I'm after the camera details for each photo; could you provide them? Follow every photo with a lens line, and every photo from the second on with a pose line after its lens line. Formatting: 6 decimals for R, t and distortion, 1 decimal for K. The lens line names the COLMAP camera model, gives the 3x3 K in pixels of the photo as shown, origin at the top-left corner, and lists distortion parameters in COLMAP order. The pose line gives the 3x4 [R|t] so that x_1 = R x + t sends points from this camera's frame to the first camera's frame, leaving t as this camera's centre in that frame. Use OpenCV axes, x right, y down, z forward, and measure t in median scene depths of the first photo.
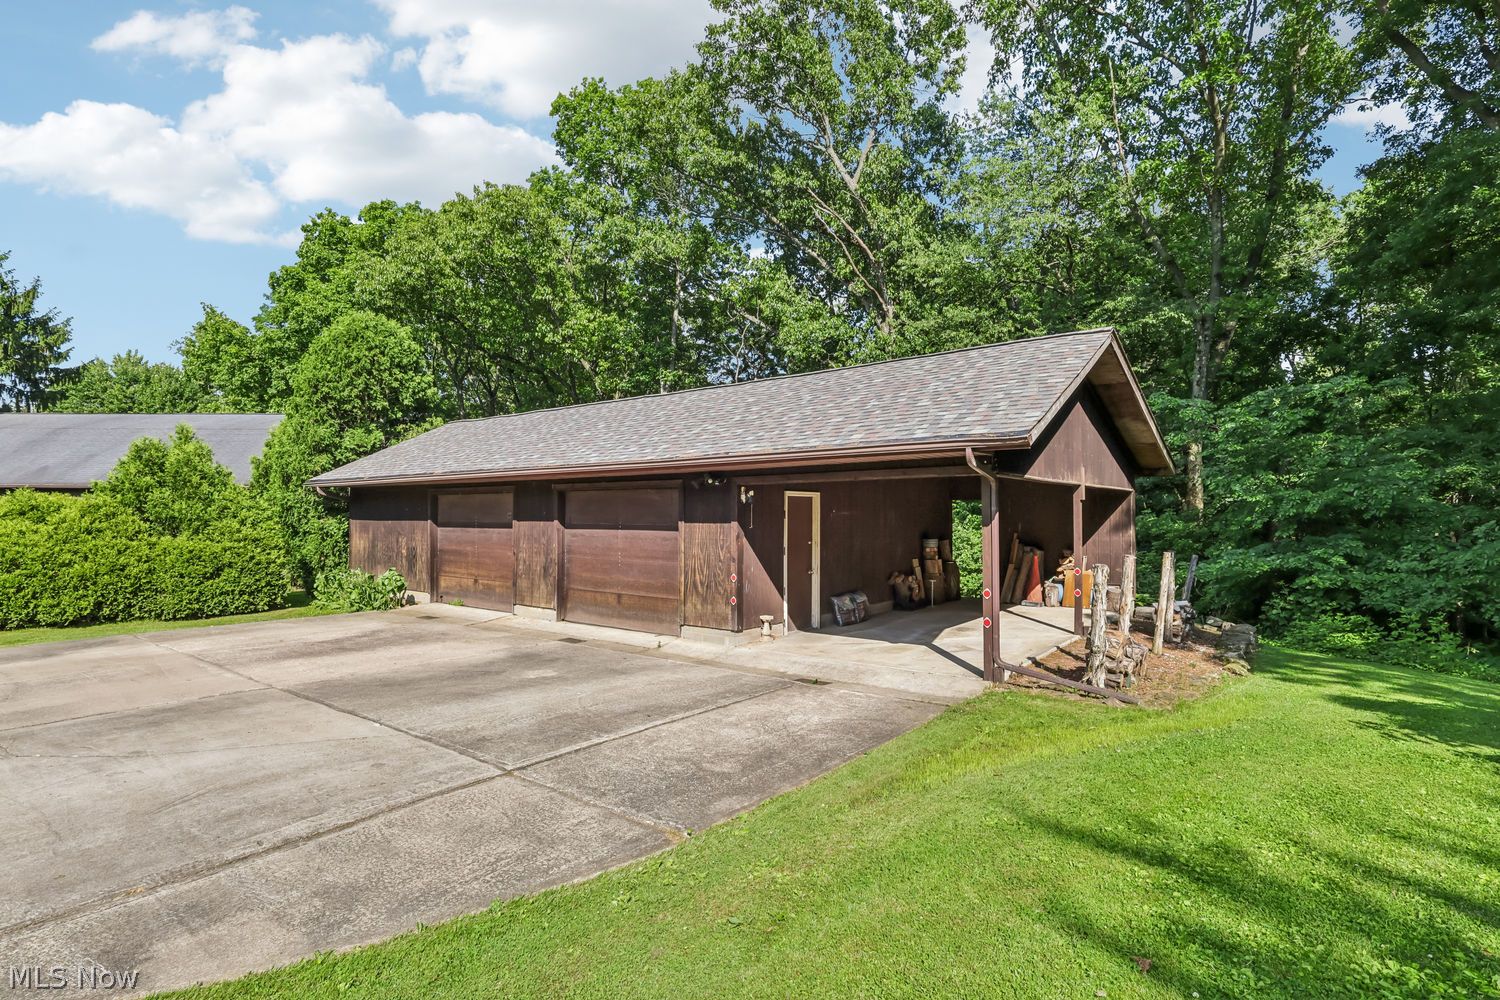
lens RADIAL K [[759.0, 0, 750.0], [0, 759.0, 500.0], [0, 0, 1]] dist [-0.001314, -0.000065]
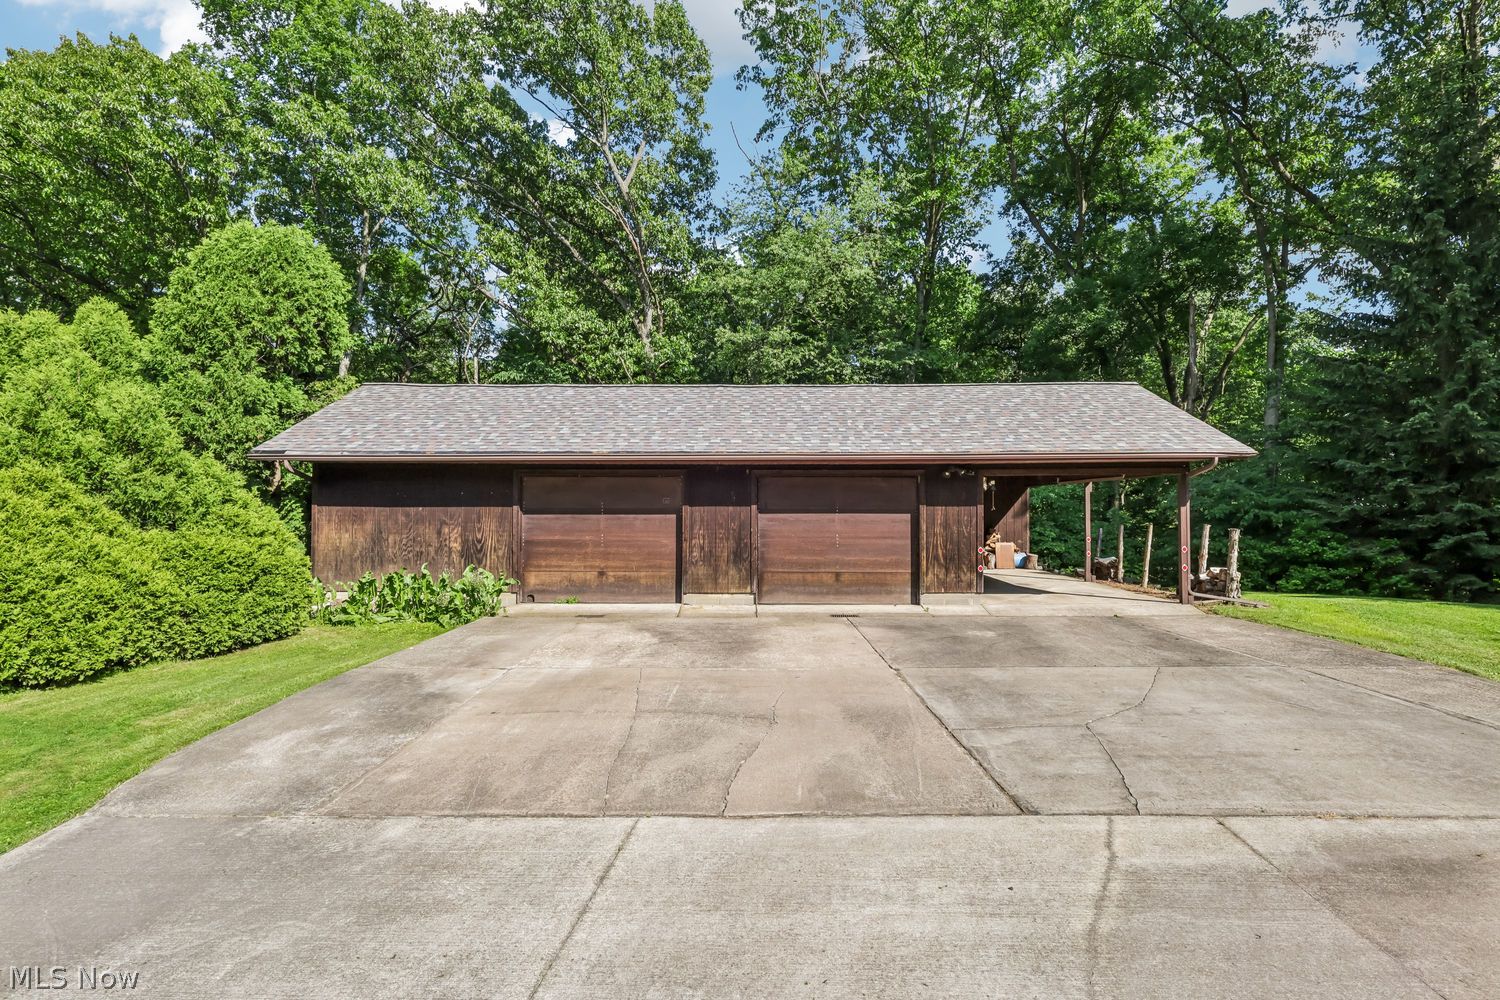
lens RADIAL K [[759.0, 0, 750.0], [0, 759.0, 500.0], [0, 0, 1]] dist [-0.001314, -0.000065]
pose [[0.790673, 0.008931, 0.612174, -0.790585], [-0.011371, 0.999935, 0.000100, 0.017506], [-0.612133, -0.007040, 0.790723, 0.181299]]
